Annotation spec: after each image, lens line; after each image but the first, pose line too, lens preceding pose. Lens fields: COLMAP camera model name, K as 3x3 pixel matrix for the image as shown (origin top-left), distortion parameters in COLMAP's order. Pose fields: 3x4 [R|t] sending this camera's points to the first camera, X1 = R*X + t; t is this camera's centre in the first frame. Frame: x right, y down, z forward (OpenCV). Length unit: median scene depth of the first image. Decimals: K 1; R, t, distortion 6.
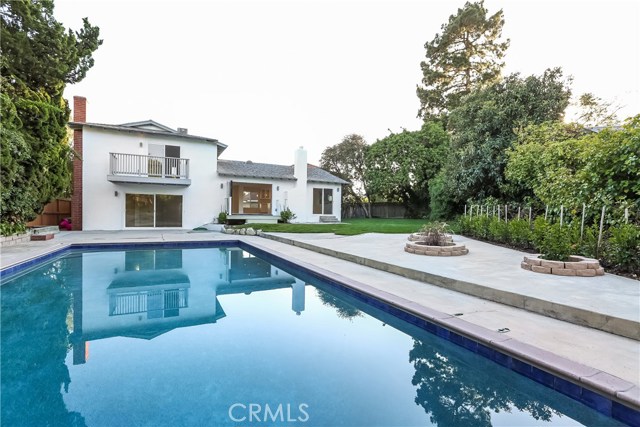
lens RADIAL K [[294.8, 0, 320.5], [0, 294.8, 219.1], [0, 0, 1]] dist [-0.038767, 0.025408]
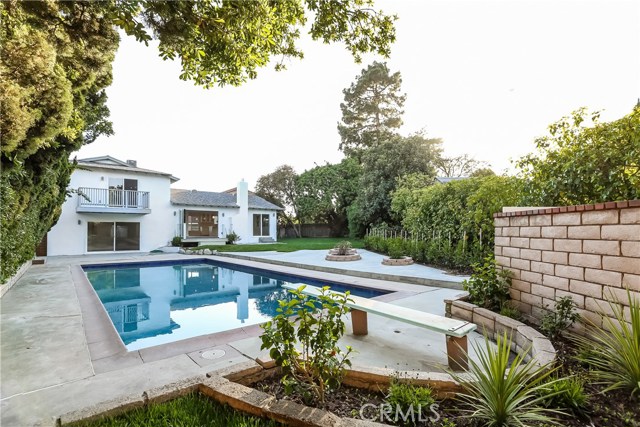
lens RADIAL K [[307.5, 0, 319.1], [0, 307.5, 226.9], [0, 0, 1]] dist [-0.049167, 0.018196]
pose [[0.972266, -0.016403, 0.233303, -0.057718], [0.024428, 0.999204, -0.031552, -0.007937], [-0.232600, 0.036376, 0.971892, -0.264942]]
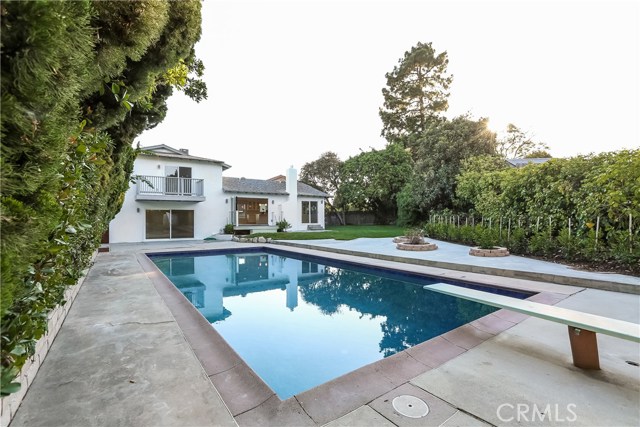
lens RADIAL K [[298.0, 0, 318.2], [0, 298.0, 217.9], [0, 0, 1]] dist [-0.043453, 0.016414]
pose [[0.990602, -0.020836, 0.135183, -0.125655], [0.024281, 0.999420, -0.023880, -0.009471], [-0.134607, 0.026938, 0.990533, -0.180643]]
